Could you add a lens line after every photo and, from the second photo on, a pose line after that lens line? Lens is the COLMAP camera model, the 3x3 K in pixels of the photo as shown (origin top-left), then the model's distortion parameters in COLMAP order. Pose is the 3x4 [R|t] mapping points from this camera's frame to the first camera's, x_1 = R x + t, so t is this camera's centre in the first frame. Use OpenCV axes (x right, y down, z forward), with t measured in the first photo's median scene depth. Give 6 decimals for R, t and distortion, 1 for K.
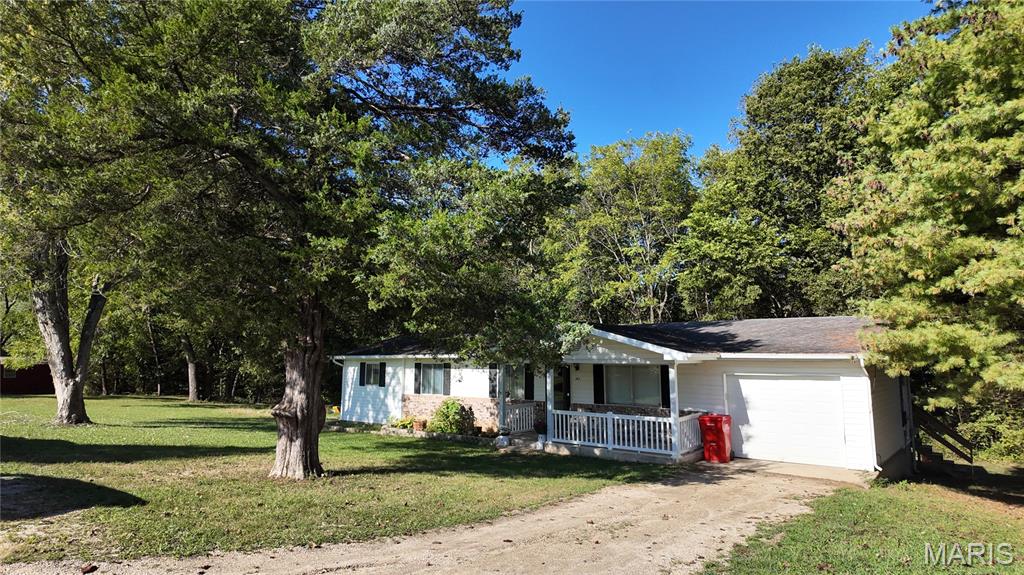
lens RADIAL K [[602.6, 0, 512.0], [0, 602.6, 287.5], [0, 0, 1]] dist [0.033336, -0.000310]
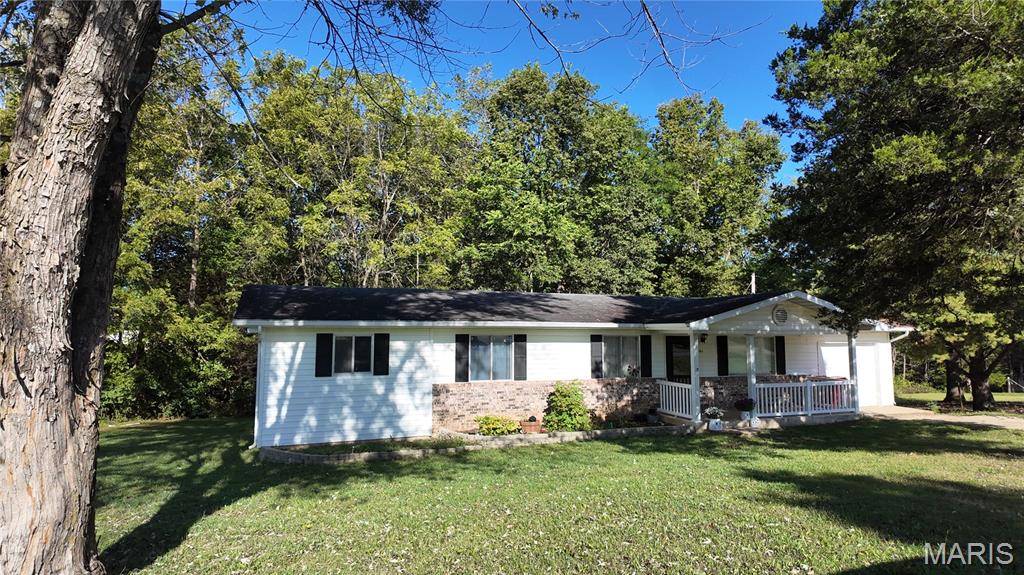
lens RADIAL K [[602.6, 0, 512.0], [0, 602.6, 287.5], [0, 0, 1]] dist [0.033336, -0.000310]
pose [[0.498765, 0.069964, 0.863909, -0.678882], [-0.104723, 0.994299, -0.020063, 0.081241], [-0.860387, -0.080464, 0.503249, 0.619473]]
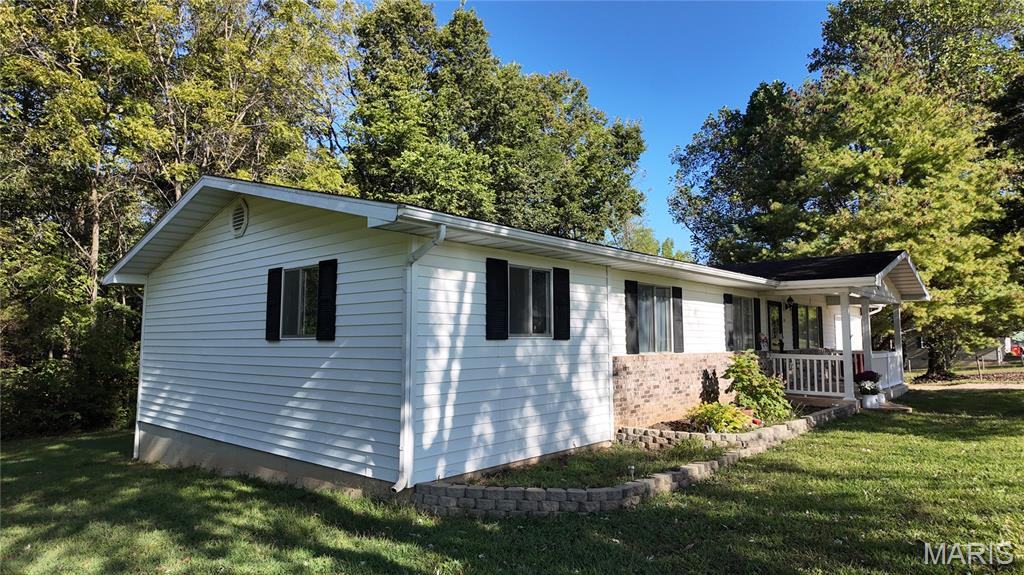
lens RADIAL K [[602.6, 0, 512.0], [0, 602.6, 287.5], [0, 0, 1]] dist [0.033336, -0.000310]
pose [[0.037073, 0.088864, 0.995354, -0.559531], [-0.111048, 0.990236, -0.084271, 0.170422], [-0.993123, -0.107408, 0.046579, 1.041885]]
